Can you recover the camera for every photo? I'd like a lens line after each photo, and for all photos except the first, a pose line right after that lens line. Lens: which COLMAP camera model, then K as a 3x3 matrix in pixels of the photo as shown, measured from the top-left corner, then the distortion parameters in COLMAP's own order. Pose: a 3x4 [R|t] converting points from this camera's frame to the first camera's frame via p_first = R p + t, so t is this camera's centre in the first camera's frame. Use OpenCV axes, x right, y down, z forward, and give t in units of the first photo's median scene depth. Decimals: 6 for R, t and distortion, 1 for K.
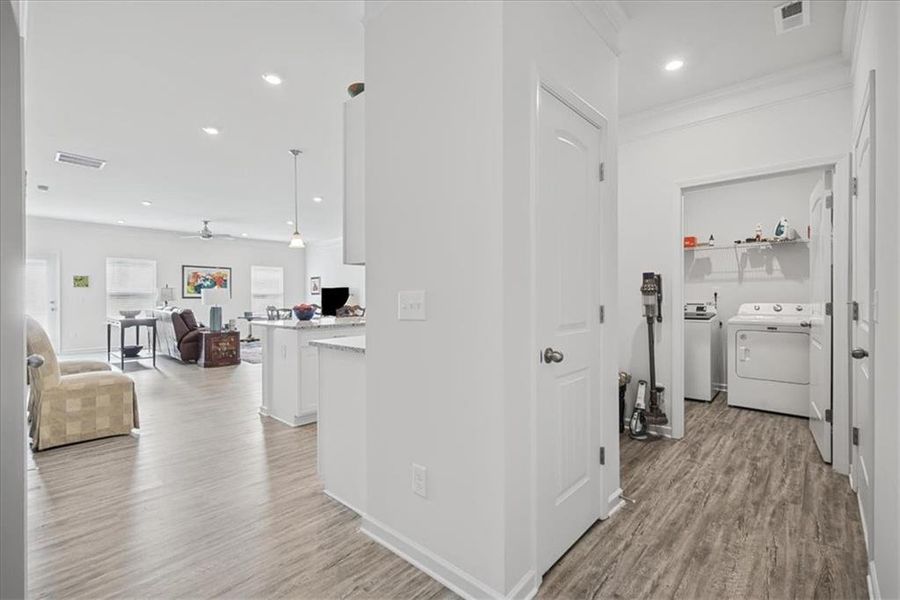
lens RADIAL K [[400.3, 0, 451.5], [0, 400.3, 297.8], [0, 0, 1]] dist [0.001414, 0.001055]
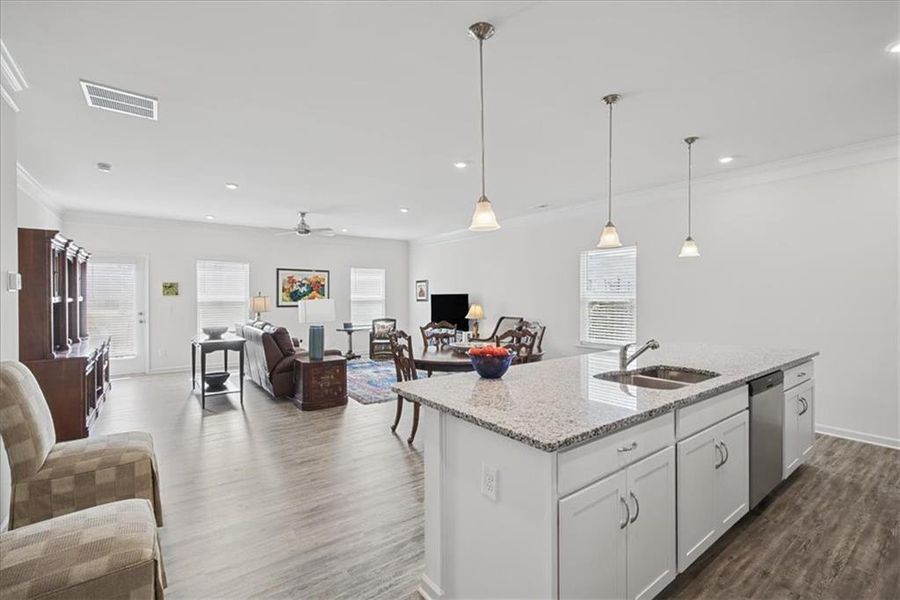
lens RADIAL K [[402.2, 0, 450.5], [0, 402.2, 297.0], [0, 0, 1]] dist [-0.002436, 0.000749]
pose [[0.981975, -0.000179, -0.189009, -0.171209], [-0.000064, 0.999999, -0.001279, -0.022446], [0.189009, 0.001268, 0.981974, 0.266296]]
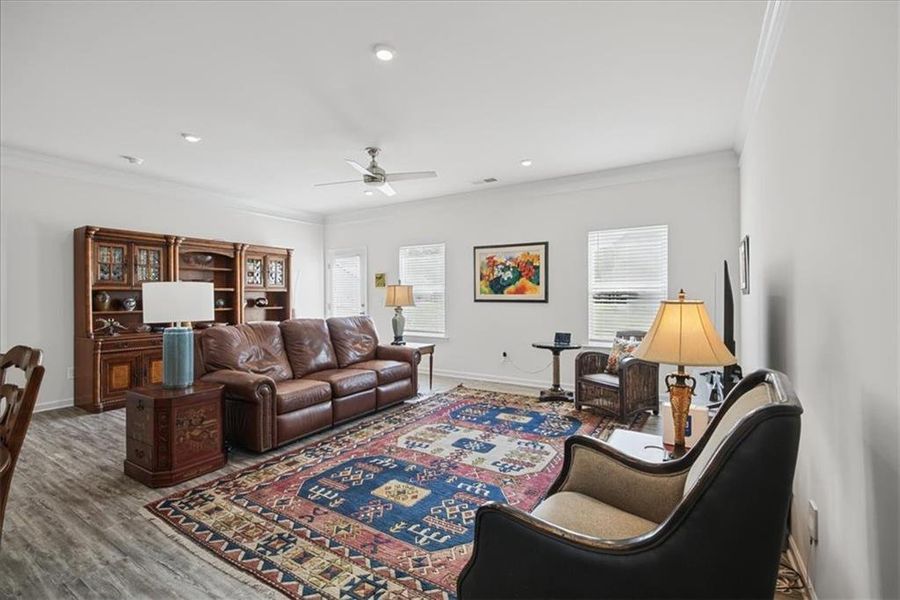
lens RADIAL K [[400.3, 0, 451.5], [0, 400.3, 297.8], [0, 0, 1]] dist [0.001414, 0.001055]
pose [[0.182970, 0.005646, -0.983102, -0.101929], [-0.001684, 0.999984, 0.005429, -0.009480], [0.983117, 0.000662, 0.182976, 0.981044]]
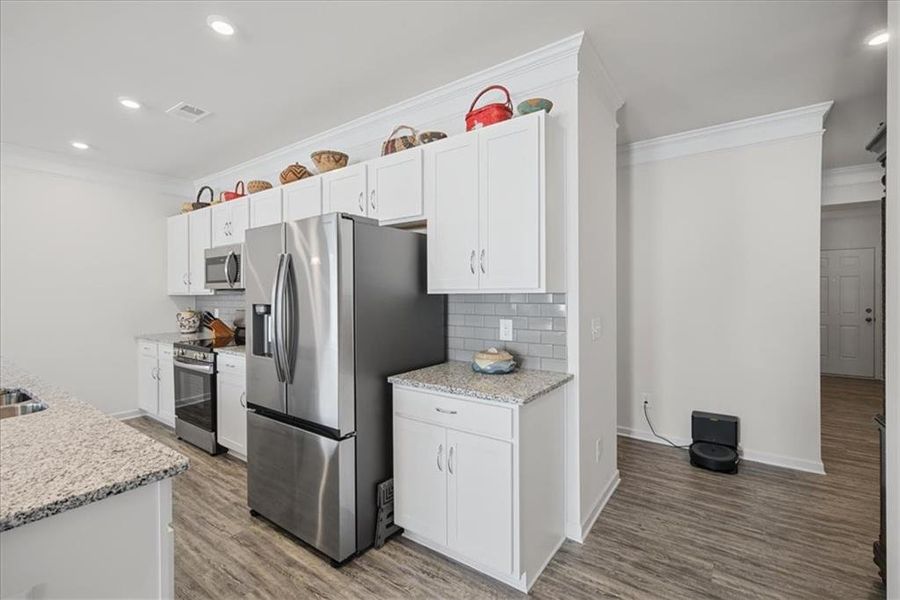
lens RADIAL K [[400.8, 0, 449.7], [0, 400.8, 297.2], [0, 0, 1]] dist [-0.000490, 0.000569]
pose [[-0.115129, -0.001468, 0.993349, -0.297589], [0.011526, 0.999930, 0.002813, -0.020141], [-0.993284, 0.011773, -0.115104, 0.348463]]
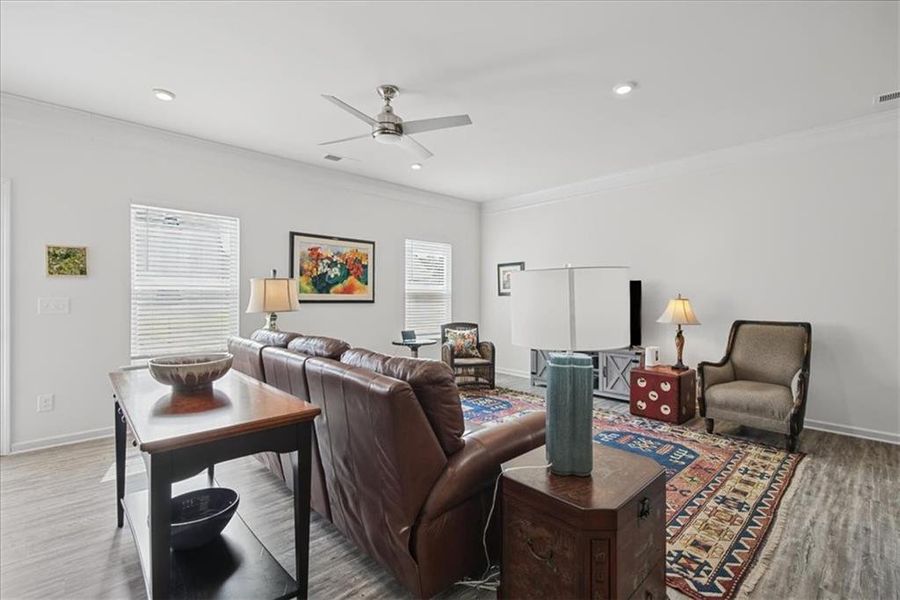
lens RADIAL K [[400.8, 0, 449.7], [0, 400.8, 297.2], [0, 0, 1]] dist [-0.000490, 0.000569]
pose [[0.996802, 0.003359, -0.079839, -0.517516], [-0.003641, 0.999988, -0.003389, -0.005867], [0.079826, 0.003669, 0.996802, 0.635064]]
